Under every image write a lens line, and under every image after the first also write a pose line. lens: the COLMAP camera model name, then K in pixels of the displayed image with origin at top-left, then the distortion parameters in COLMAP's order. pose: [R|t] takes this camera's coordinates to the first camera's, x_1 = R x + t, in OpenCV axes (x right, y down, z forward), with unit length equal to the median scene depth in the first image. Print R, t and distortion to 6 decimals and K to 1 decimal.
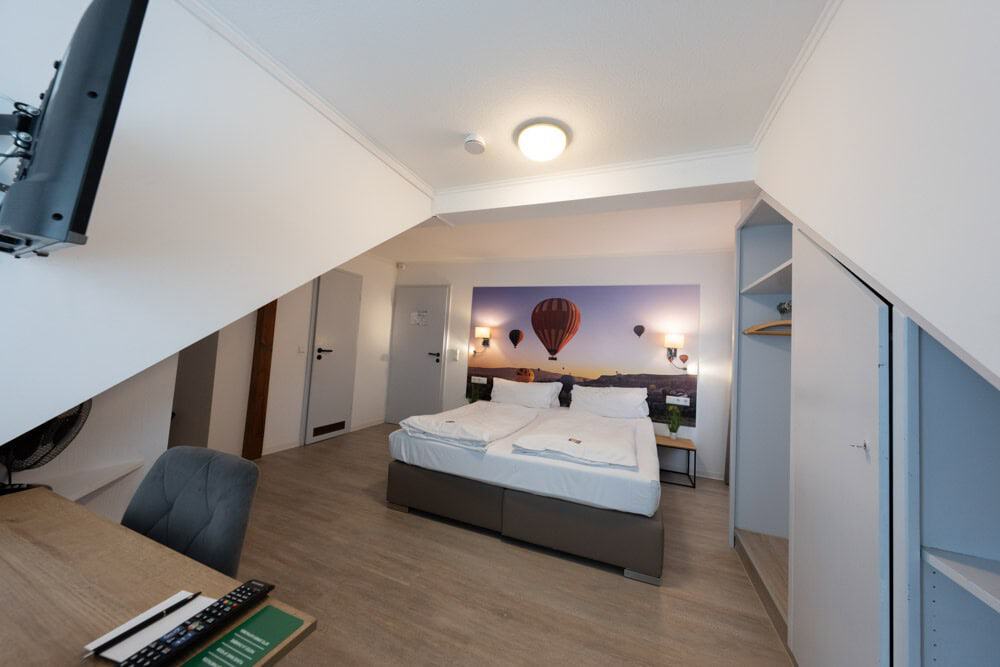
lens RADIAL K [[329.5, 0, 504.0], [0, 329.5, 335.3], [0, 0, 1]] dist [0.001372, 0.000040]
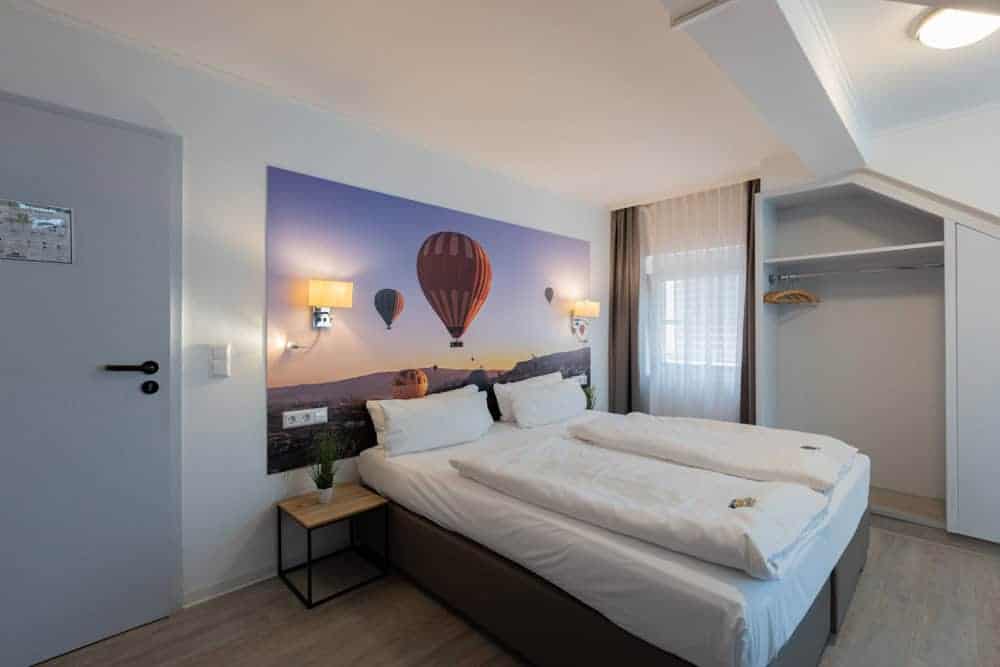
lens RADIAL K [[451.1, 0, 503.2], [0, 451.1, 326.1], [0, 0, 1]] dist [-0.005297, 0.000032]
pose [[0.397528, -0.059425, 0.915664, -0.491842], [-0.020655, 0.997068, 0.073675, -0.015748], [-0.917358, -0.048201, 0.395135, 0.620552]]
